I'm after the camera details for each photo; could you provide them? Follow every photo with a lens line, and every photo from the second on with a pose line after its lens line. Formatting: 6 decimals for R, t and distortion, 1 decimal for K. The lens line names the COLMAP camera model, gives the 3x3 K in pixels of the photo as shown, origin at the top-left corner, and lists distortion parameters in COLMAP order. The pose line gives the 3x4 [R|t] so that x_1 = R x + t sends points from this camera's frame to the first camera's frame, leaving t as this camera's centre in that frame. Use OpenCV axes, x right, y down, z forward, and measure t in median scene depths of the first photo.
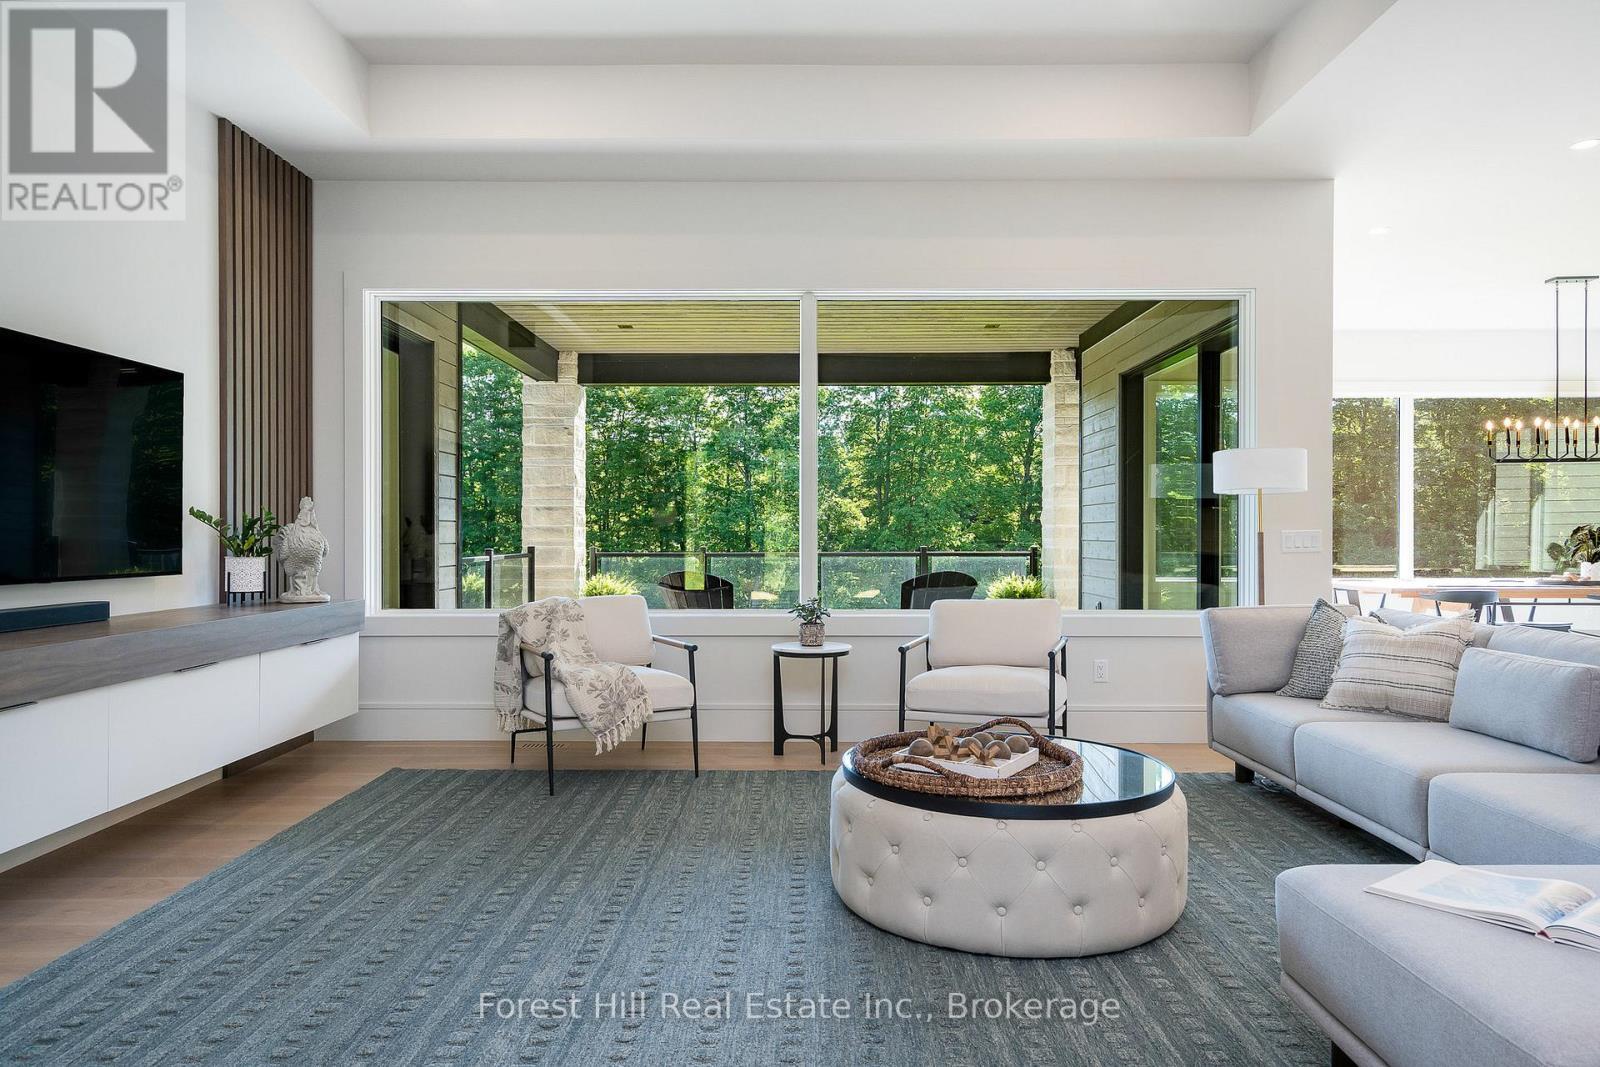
lens RADIAL K [[1016.7, 0, 797.7], [0, 1016.7, 535.1], [0, 0, 1]] dist [-0.002917, 0.000869]
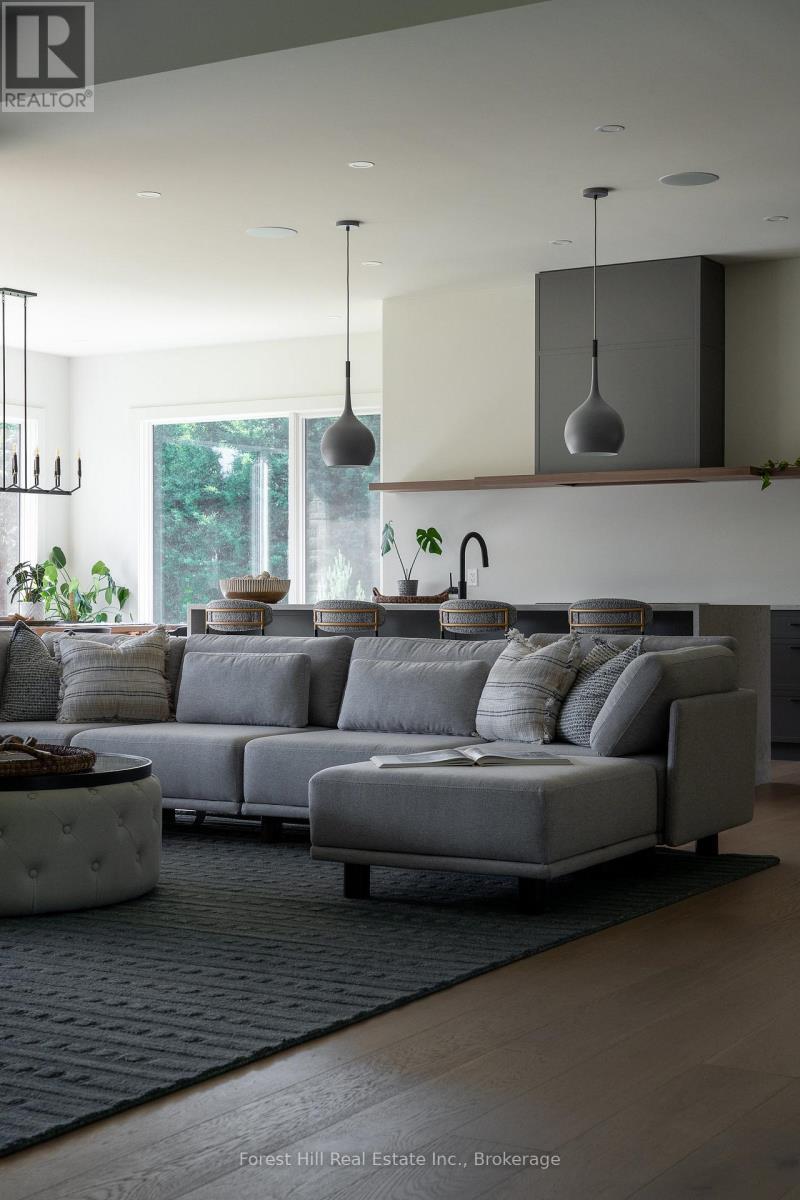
lens RADIAL K [[1828.0, 0, 399.8], [0, 1828.0, 599.6], [0, 0, 1]] dist [0.024965, 0.000000]
pose [[0.485606, 0.001026, 0.874177, -0.901798], [0.000403, 0.999999, -0.001398, 0.047705], [-0.874178, 0.001031, 0.485605, -0.182517]]
